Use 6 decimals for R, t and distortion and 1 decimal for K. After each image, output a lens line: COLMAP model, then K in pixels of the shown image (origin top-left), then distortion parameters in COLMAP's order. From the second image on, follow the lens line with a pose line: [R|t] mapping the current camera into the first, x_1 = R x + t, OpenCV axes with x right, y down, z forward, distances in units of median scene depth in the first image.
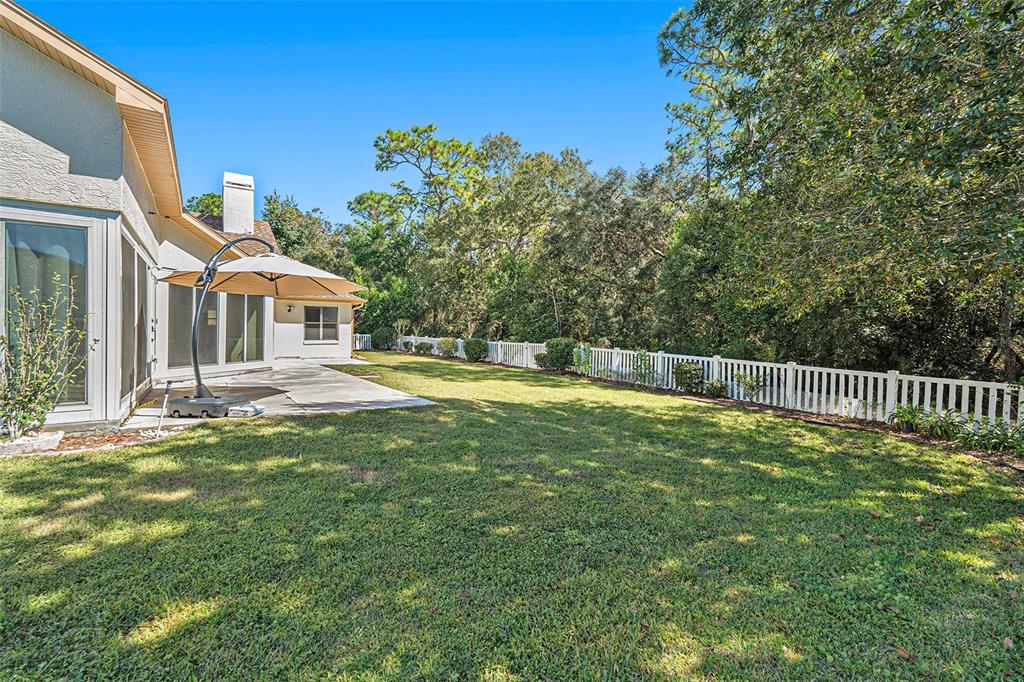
lens RADIAL K [[446.8, 0, 508.6], [0, 446.8, 338.7], [0, 0, 1]] dist [-0.003730, -0.002578]
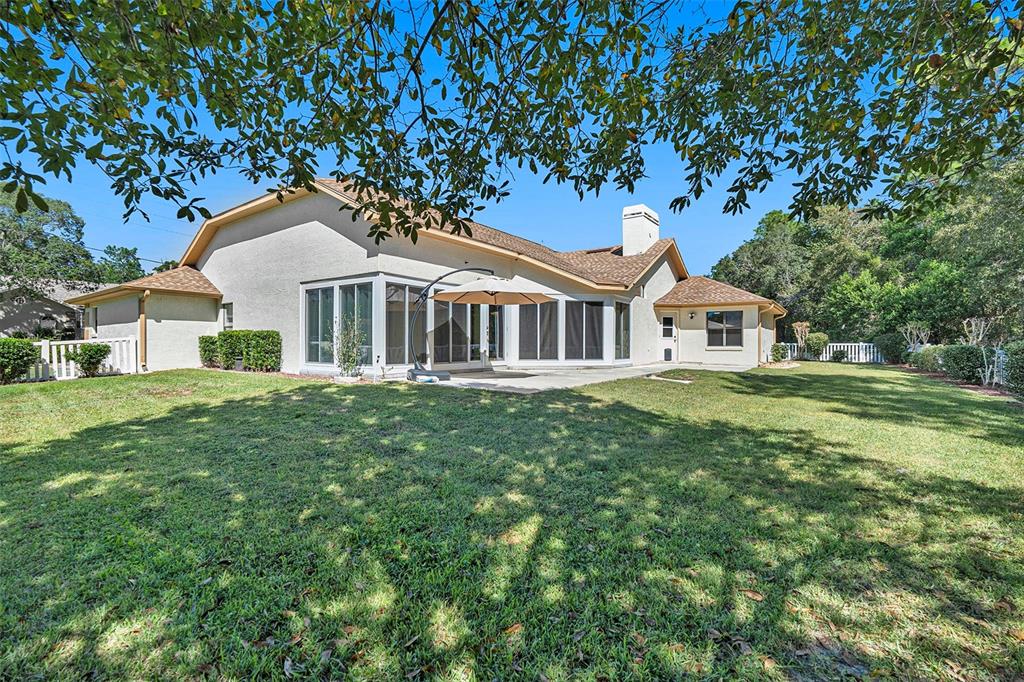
lens RADIAL K [[446.8, 0, 510.3], [0, 446.8, 343.3], [0, 0, 1]] dist [-0.003730, -0.002578]
pose [[0.344229, -0.003645, -0.938879, 0.554563], [-0.016002, 0.999824, -0.009749, 0.023311], [0.938749, 0.018380, 0.344110, 0.385246]]
